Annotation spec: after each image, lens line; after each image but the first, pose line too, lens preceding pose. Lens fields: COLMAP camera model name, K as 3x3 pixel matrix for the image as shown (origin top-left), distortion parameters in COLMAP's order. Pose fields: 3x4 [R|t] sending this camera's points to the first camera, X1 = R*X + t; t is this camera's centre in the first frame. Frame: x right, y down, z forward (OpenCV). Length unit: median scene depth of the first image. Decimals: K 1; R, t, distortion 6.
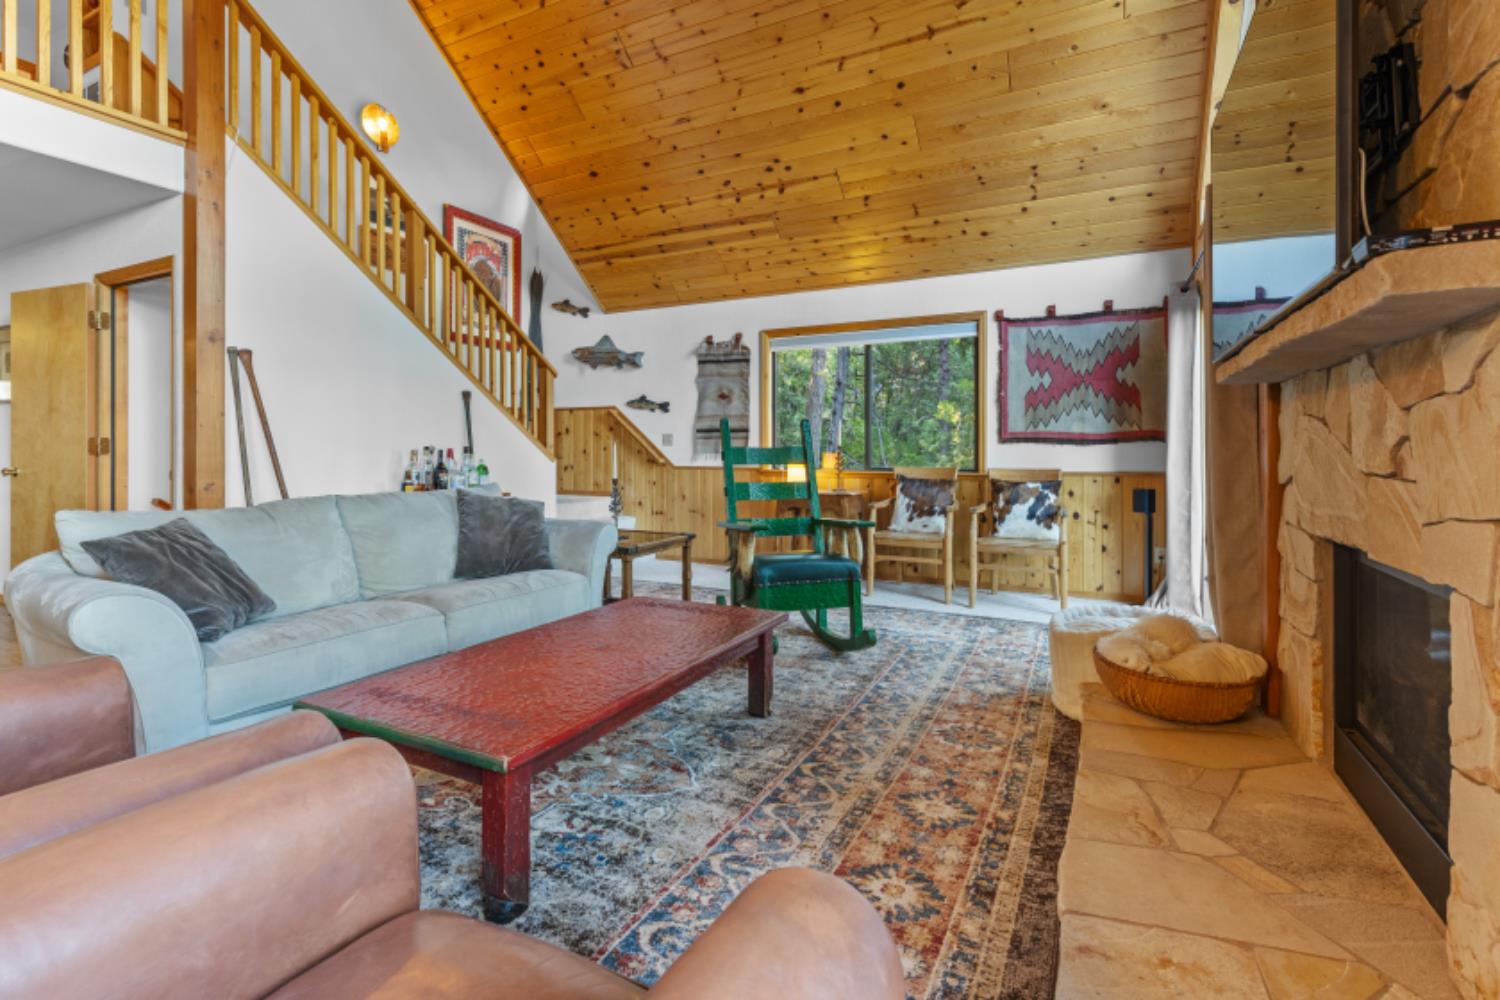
lens RADIAL K [[691.7, 0, 748.2], [0, 691.7, 444.9], [0, 0, 1]] dist [0.002141, -0.000114]
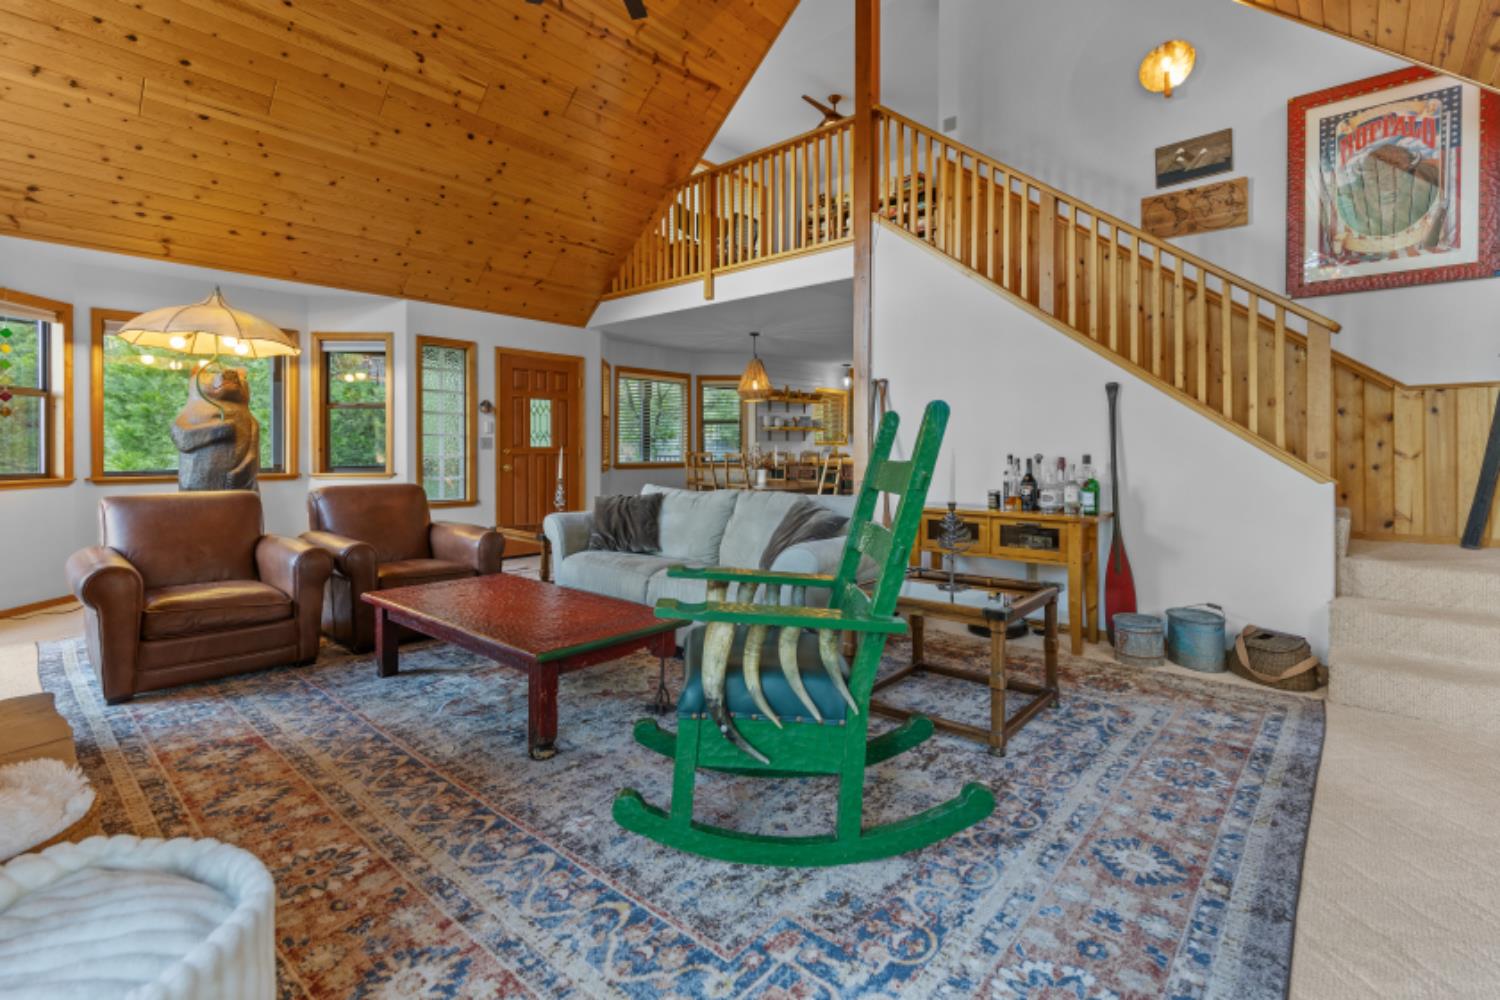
lens RADIAL K [[691.7, 0, 743.0], [0, 691.7, 451.8], [0, 0, 1]] dist [0.002141, -0.000114]
pose [[-0.240802, 0.002999, -0.970570, 0.939249], [0.002271, 0.999994, 0.002527, -0.008568], [0.970572, -0.001595, -0.240807, 1.671037]]
